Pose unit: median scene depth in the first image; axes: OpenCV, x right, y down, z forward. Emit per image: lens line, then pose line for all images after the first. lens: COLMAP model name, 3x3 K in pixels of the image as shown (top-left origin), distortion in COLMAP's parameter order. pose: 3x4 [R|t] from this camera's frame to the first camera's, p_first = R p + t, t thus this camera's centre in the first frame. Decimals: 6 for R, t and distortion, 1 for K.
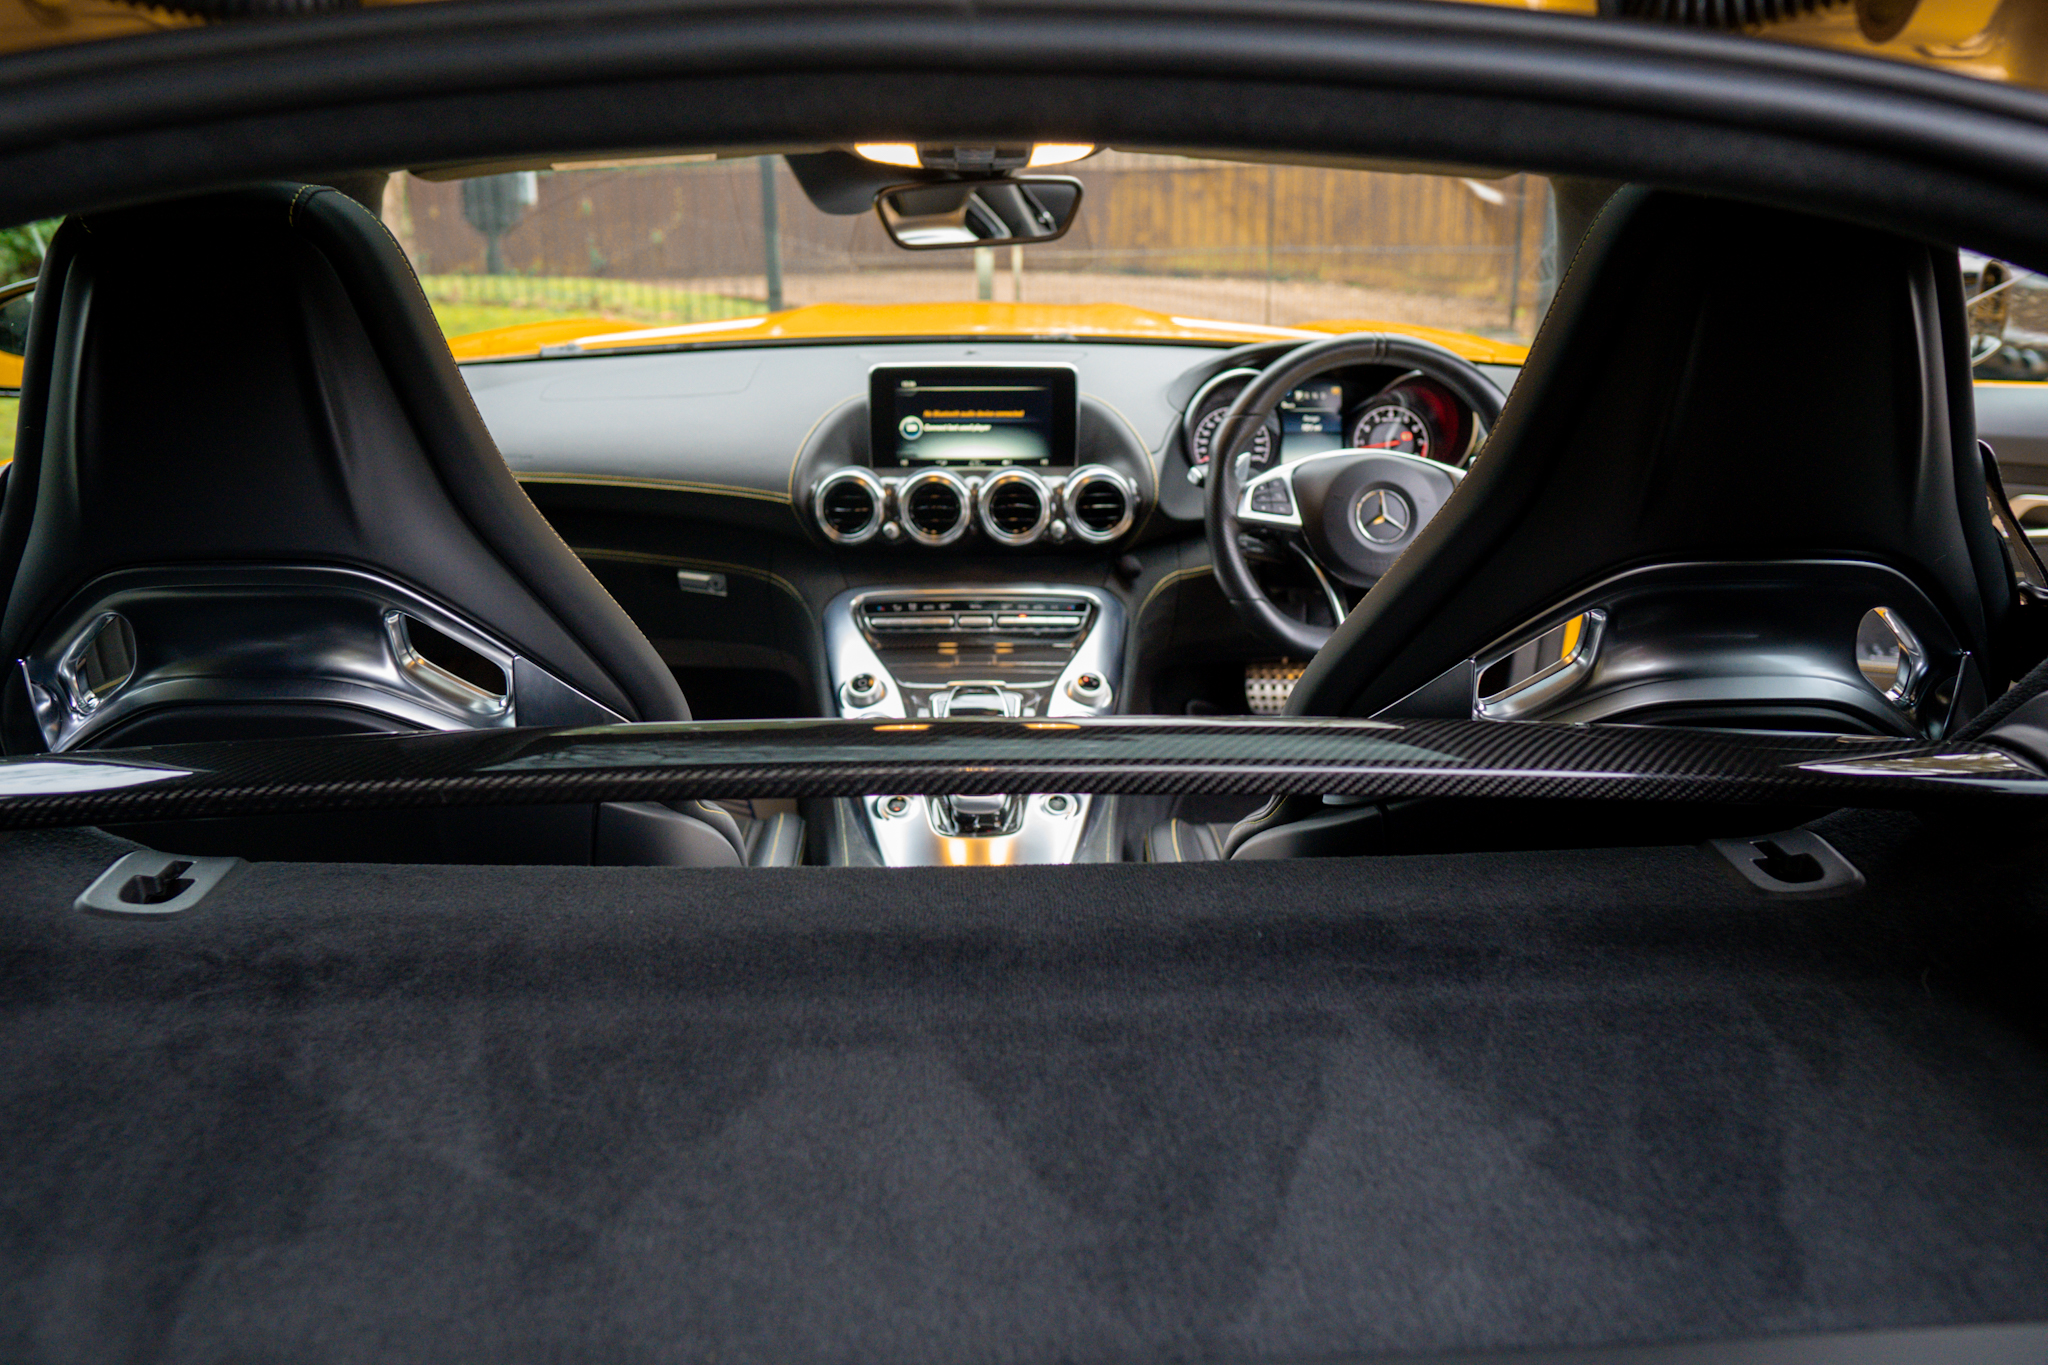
lens RADIAL K [[1438.7, 0, 1017.0], [0, 1438.7, 681.8], [0, 0, 1]] dist [-0.109802, 0.066574]
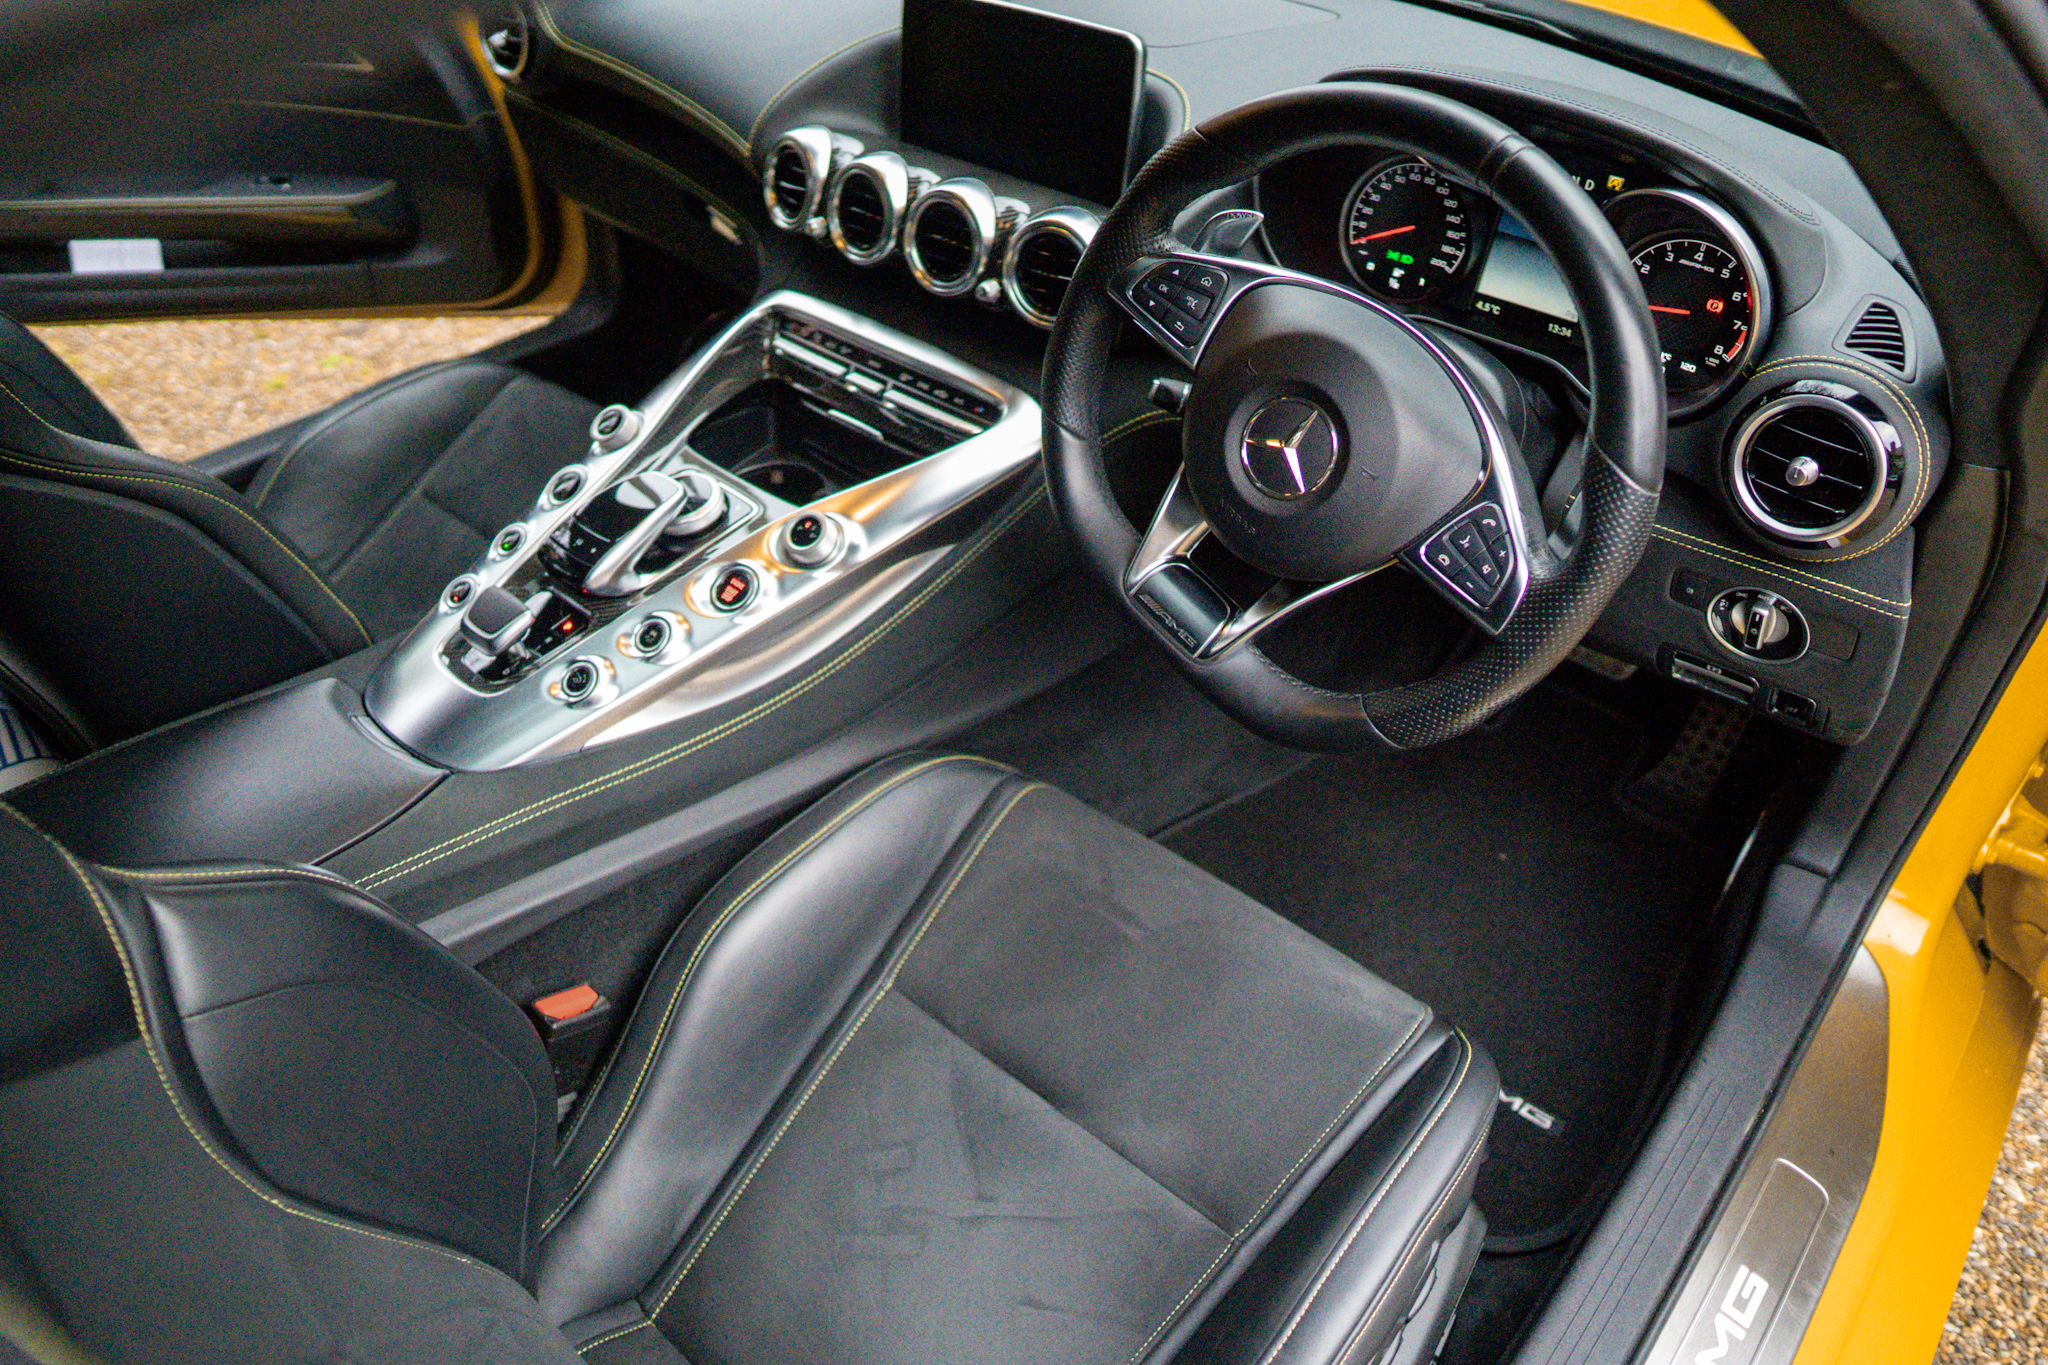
lens RADIAL K [[1438.7, 0, 1015.4], [0, 1438.7, 667.3], [0, 0, 1]] dist [-0.109802, 0.066574]
pose [[0.728767, 0.432150, -0.531173, 0.460479], [-0.254217, 0.891013, 0.376123, -0.201783], [0.635824, -0.139073, 0.759201, 0.480701]]
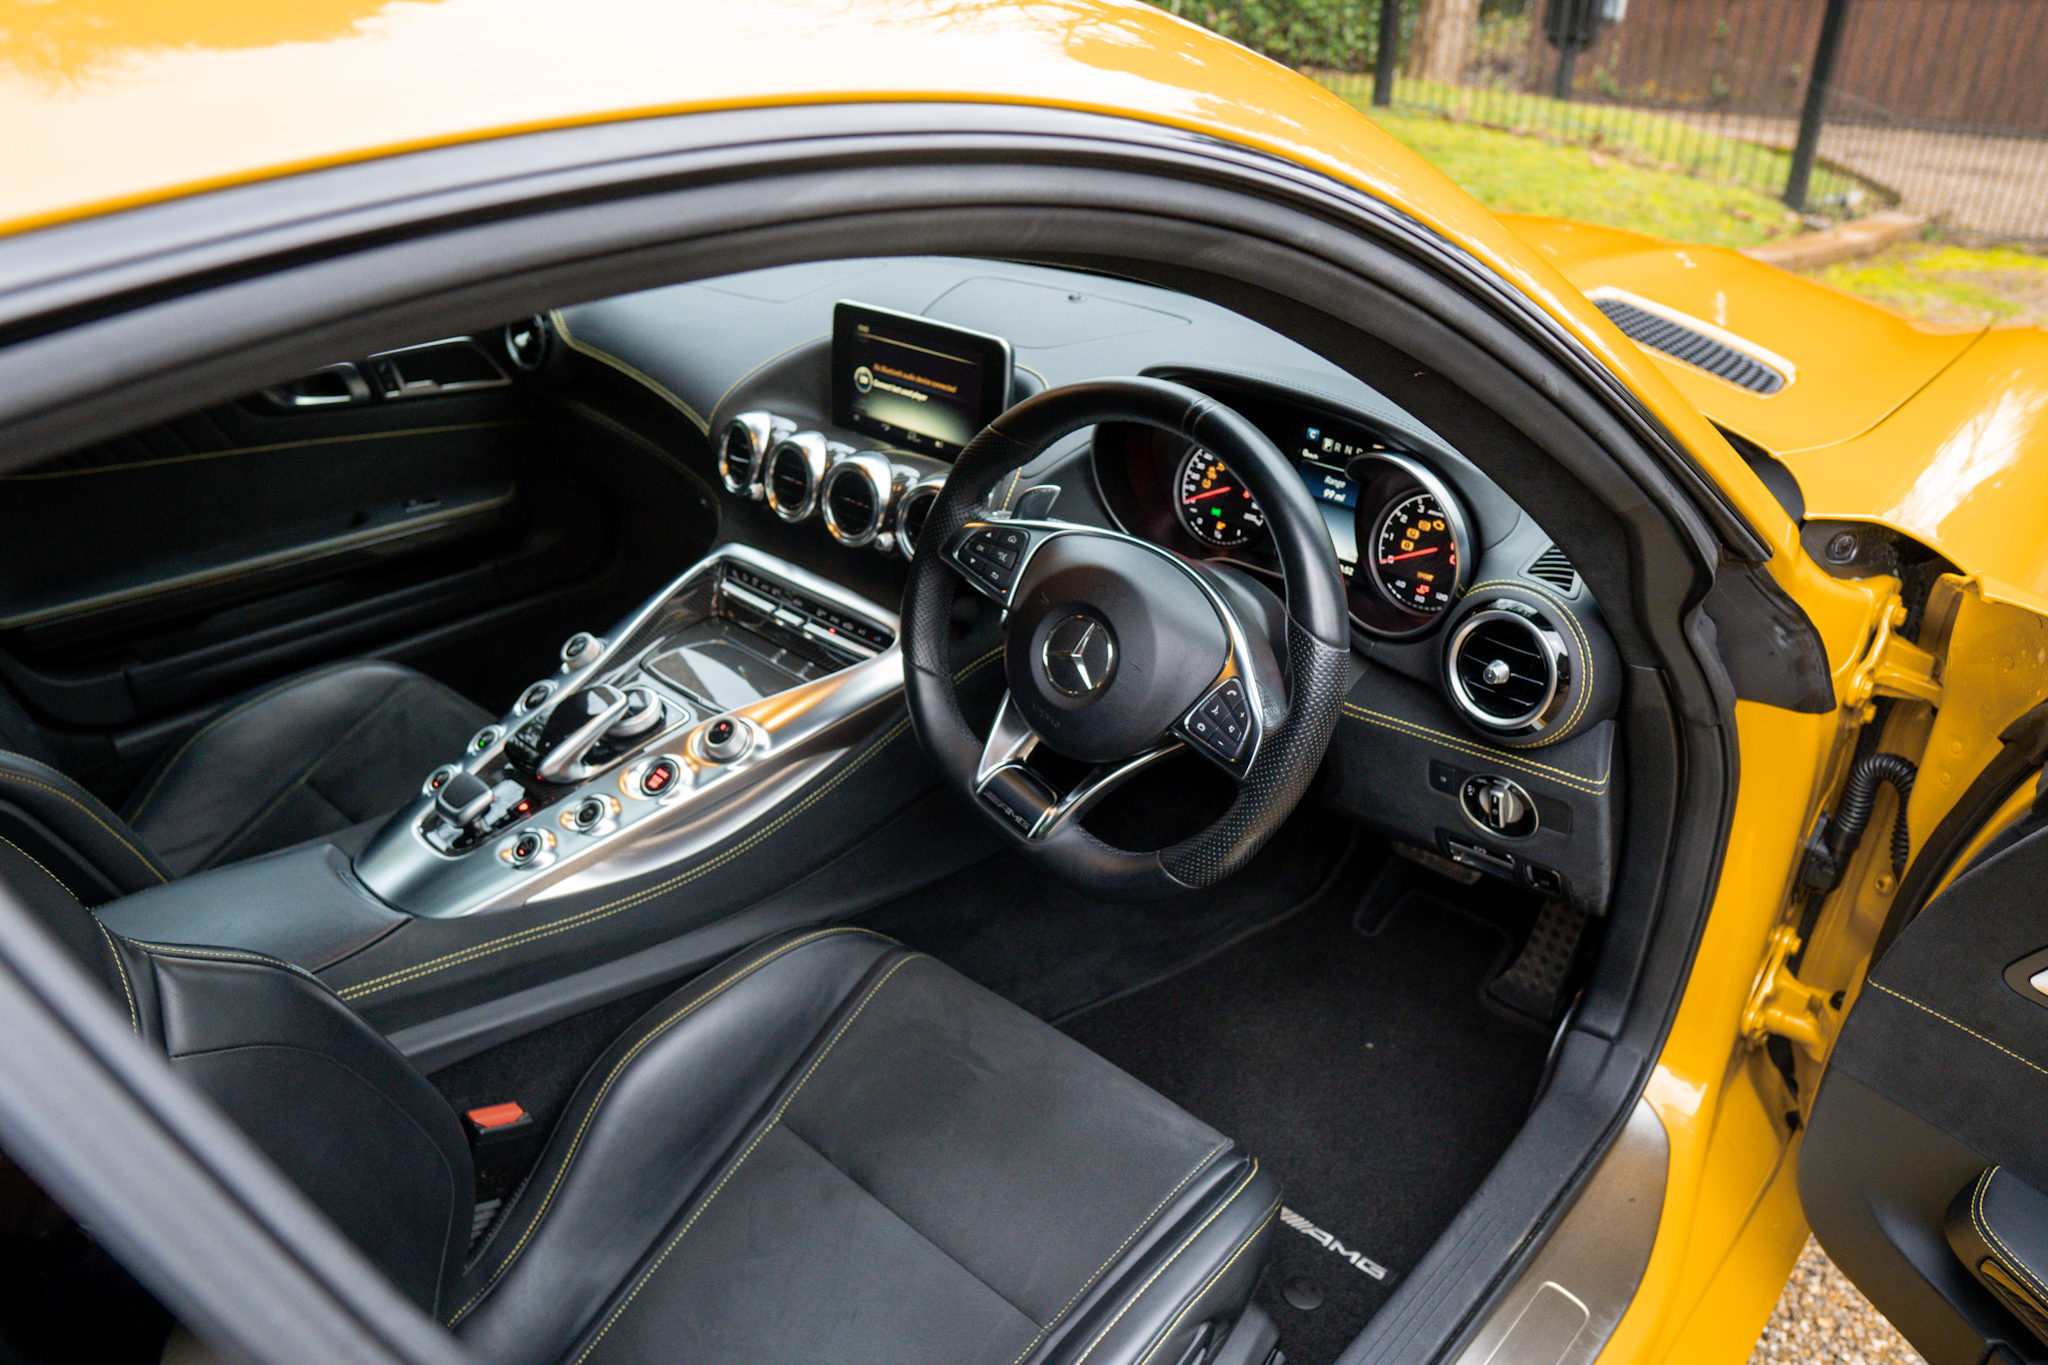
lens RADIAL K [[1438.7, 0, 1016.4], [0, 1438.7, 681.8], [0, 0, 1]] dist [-0.109802, 0.066574]
pose [[0.707519, 0.334956, -0.622271, 0.608277], [-0.253298, 0.942231, 0.219184, -0.227208], [0.659740, 0.002543, 0.751490, 0.438516]]
